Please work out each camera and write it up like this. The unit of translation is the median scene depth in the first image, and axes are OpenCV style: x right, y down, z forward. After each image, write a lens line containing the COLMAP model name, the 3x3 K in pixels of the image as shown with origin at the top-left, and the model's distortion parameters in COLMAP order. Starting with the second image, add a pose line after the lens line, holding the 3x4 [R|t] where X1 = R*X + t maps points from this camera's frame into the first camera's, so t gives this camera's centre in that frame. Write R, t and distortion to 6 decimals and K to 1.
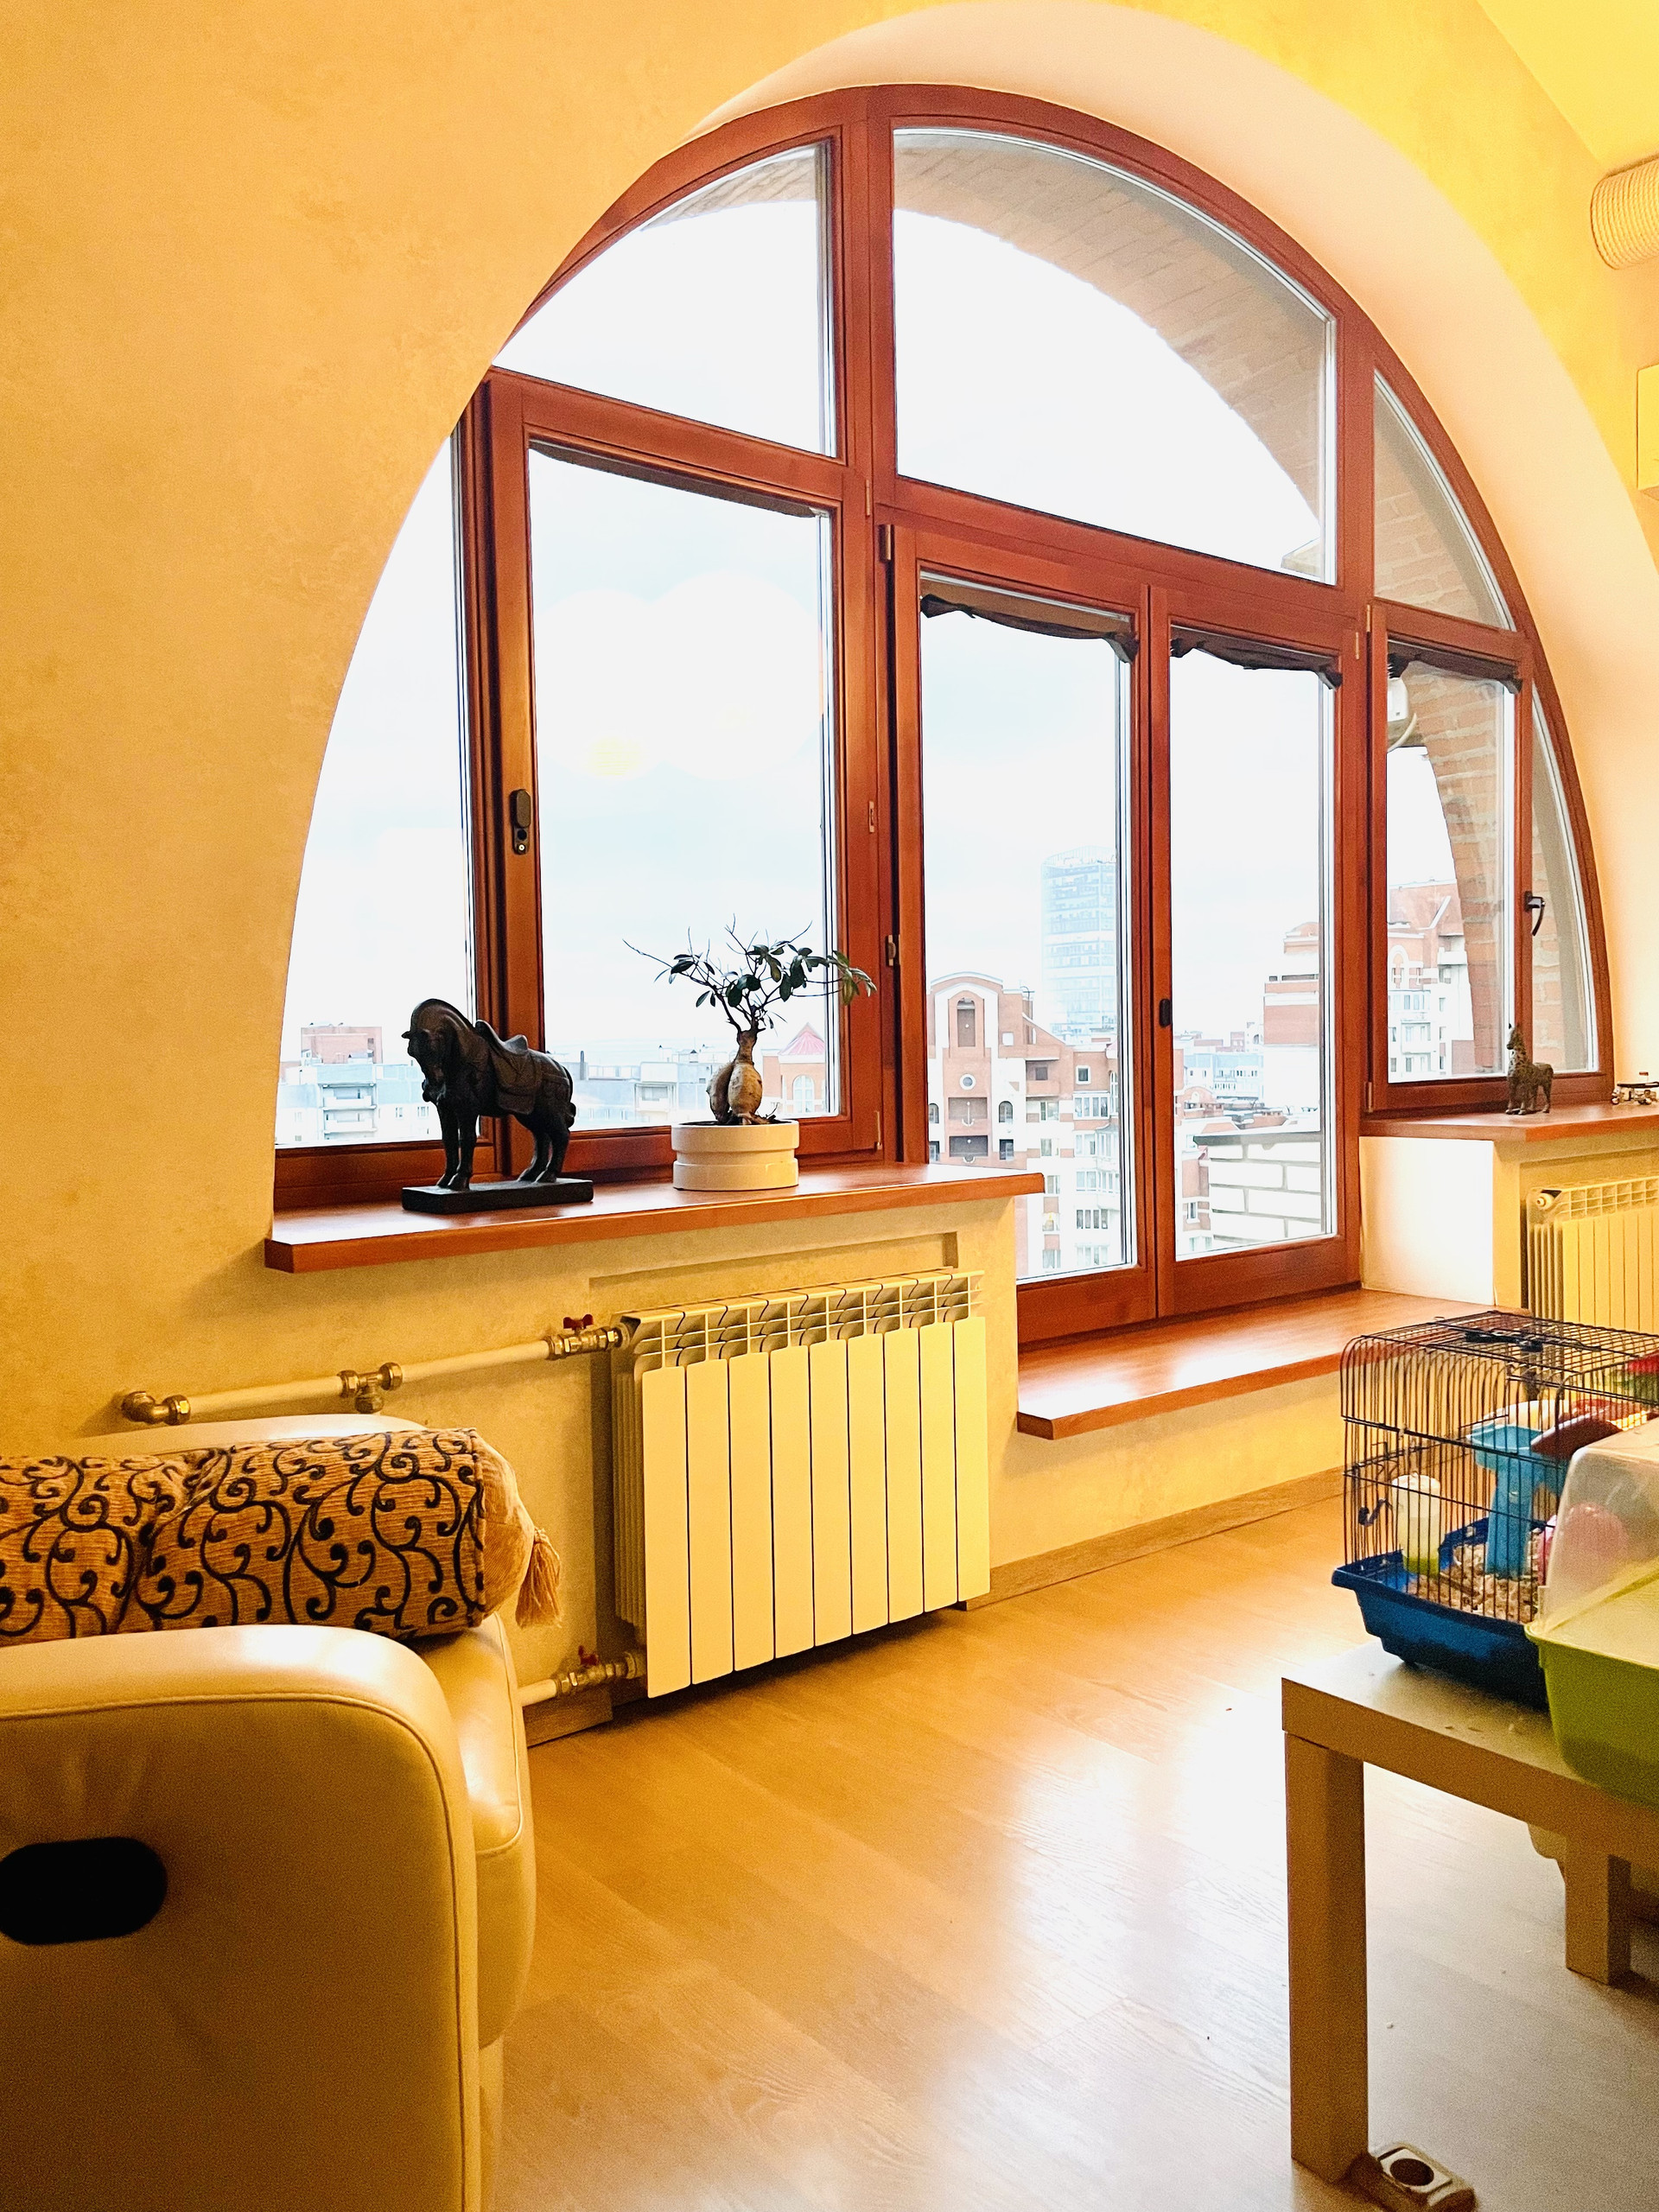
lens RADIAL K [[1670.2, 0, 828.0], [0, 1670.2, 1129.3], [0, 0, 1]] dist [0.090162, -0.124097]
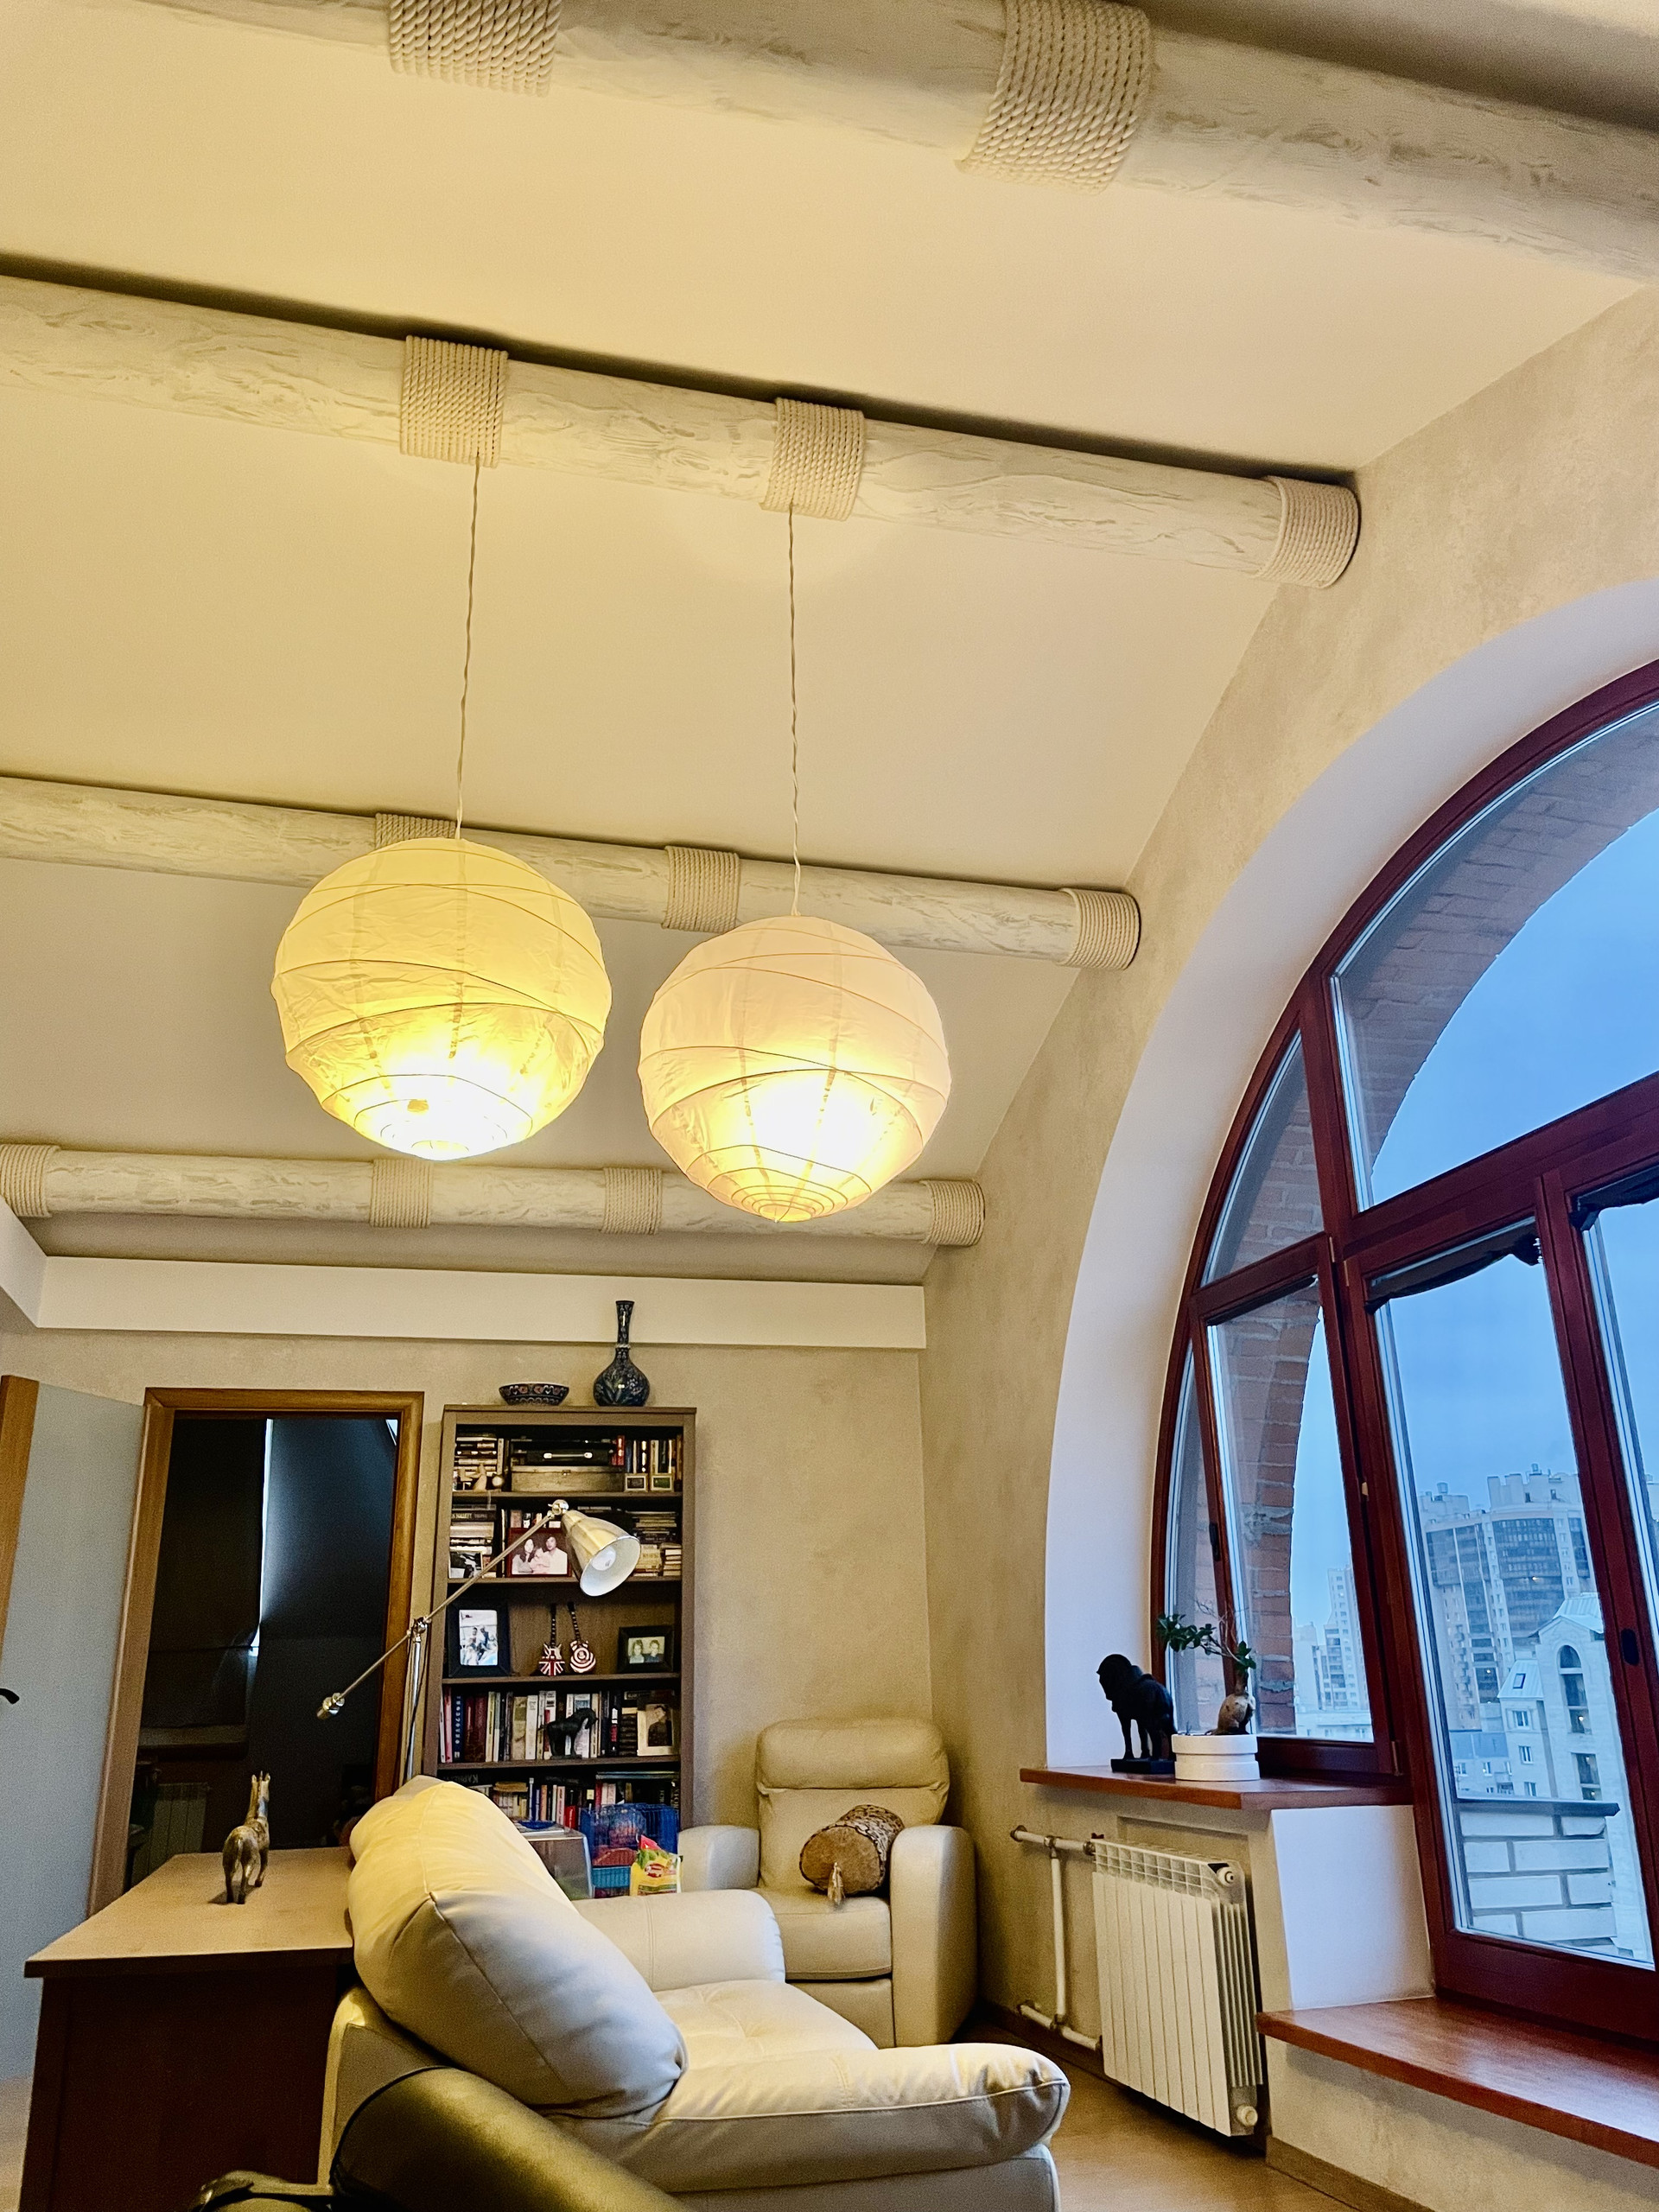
lens RADIAL K [[1674.5, 0, 829.5], [0, 1674.5, 1106.0], [0, 0, 1]] dist [0.094783, -0.132880]
pose [[-0.421813, -0.273570, -0.864426, 1.344746], [-0.024162, 0.956448, -0.290902, -0.078223], [0.906361, -0.101821, -0.410052, 1.155753]]
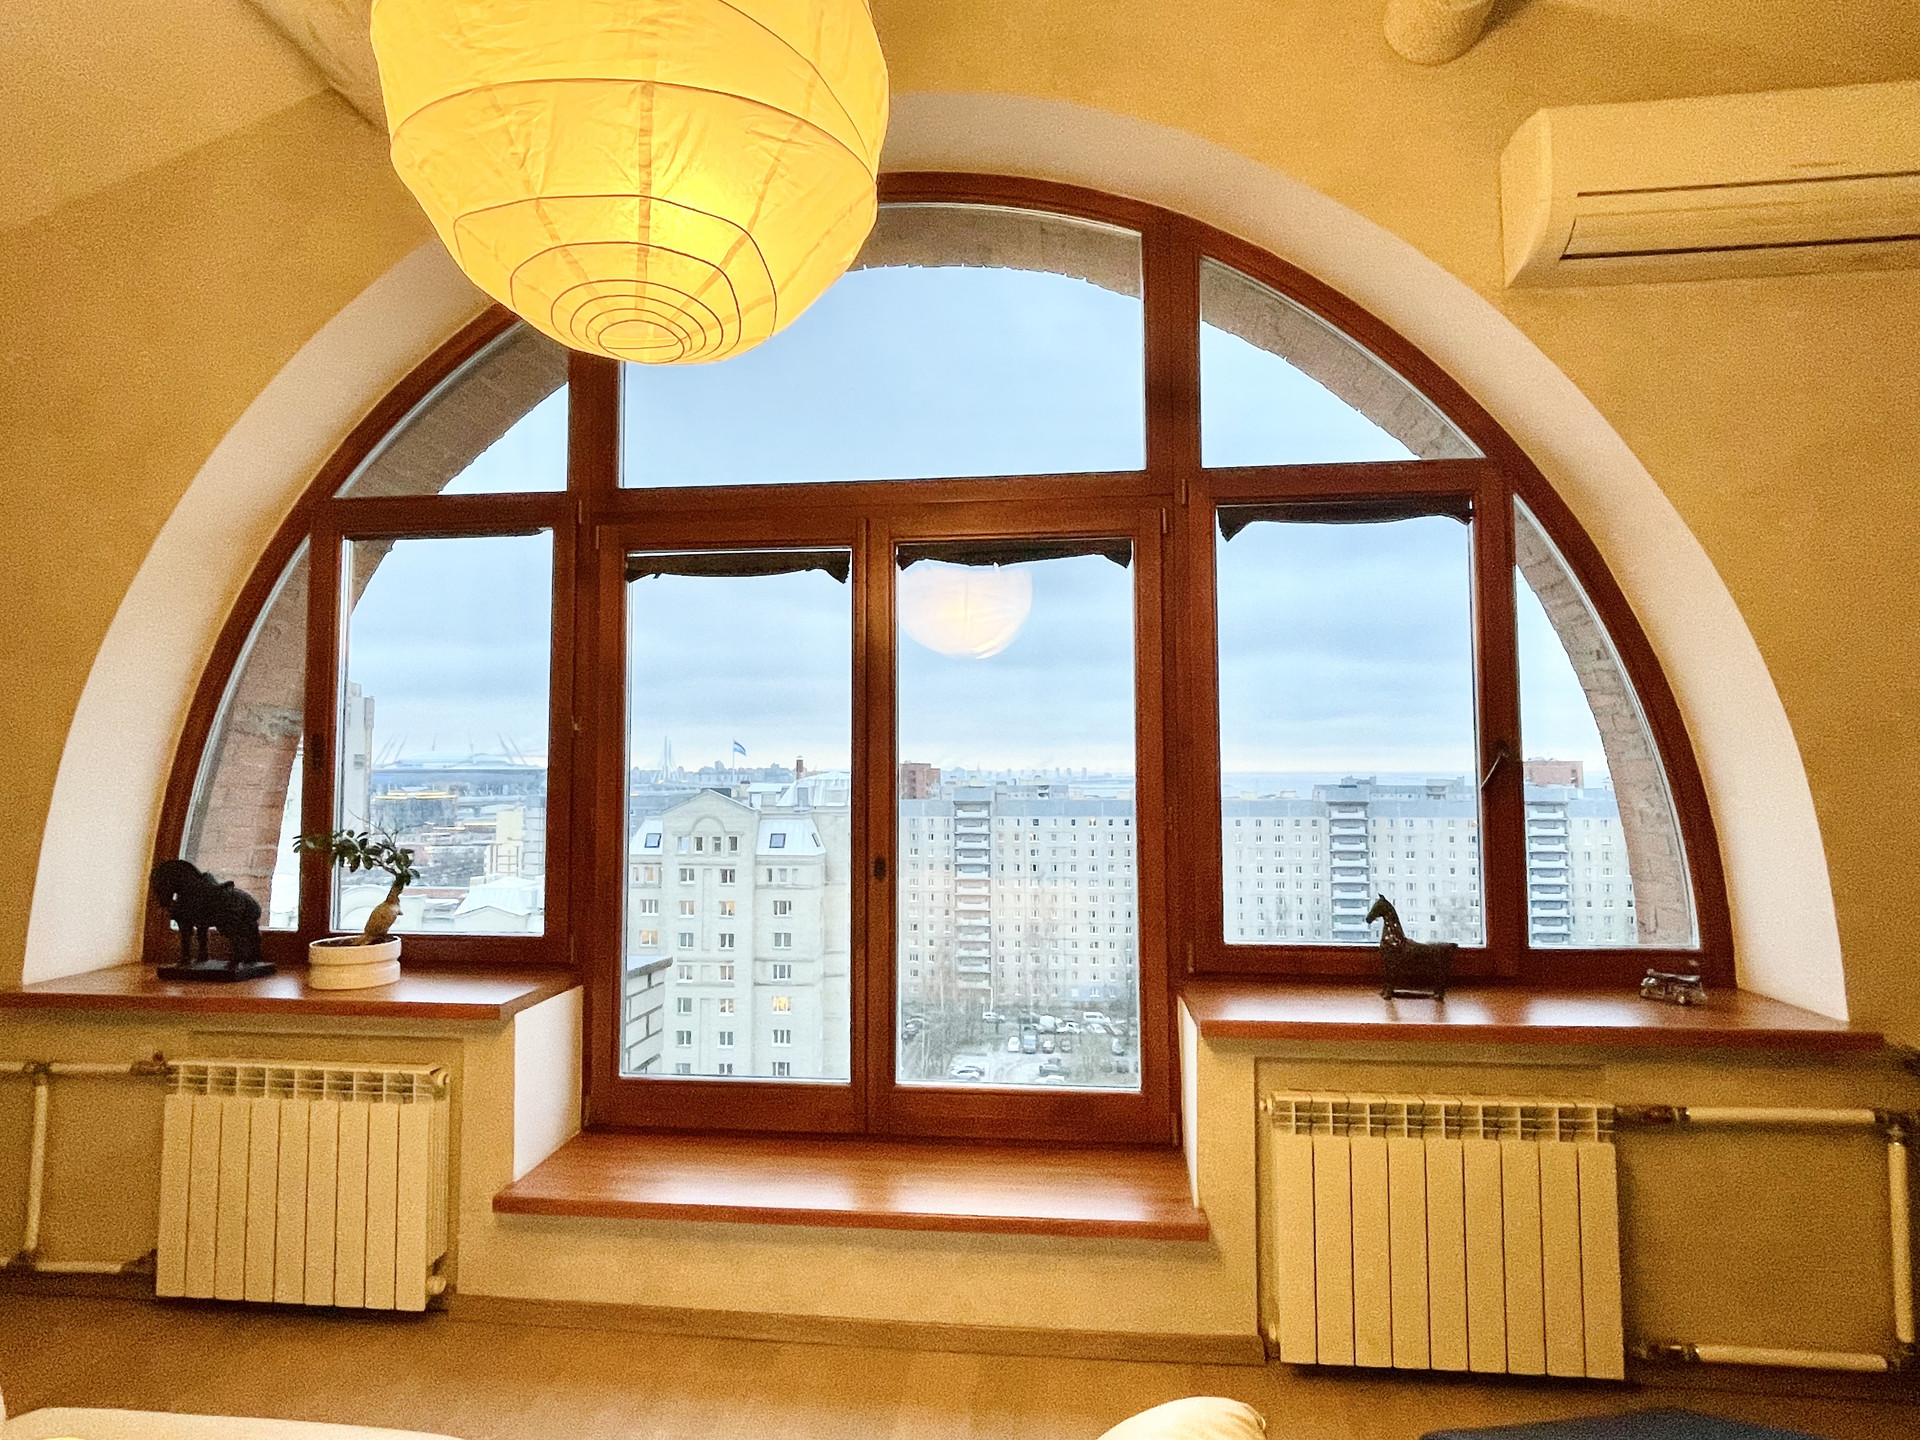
lens RADIAL K [[1077.8, 0, 960.0], [0, 1077.8, 720.0], [0, 0, 1]] dist [0.000472, -0.001202]
pose [[0.693675, -0.021653, -0.719963, 0.894791], [-0.047021, 0.996055, -0.075261, -0.133950], [0.718752, 0.086060, 0.689920, 0.584891]]
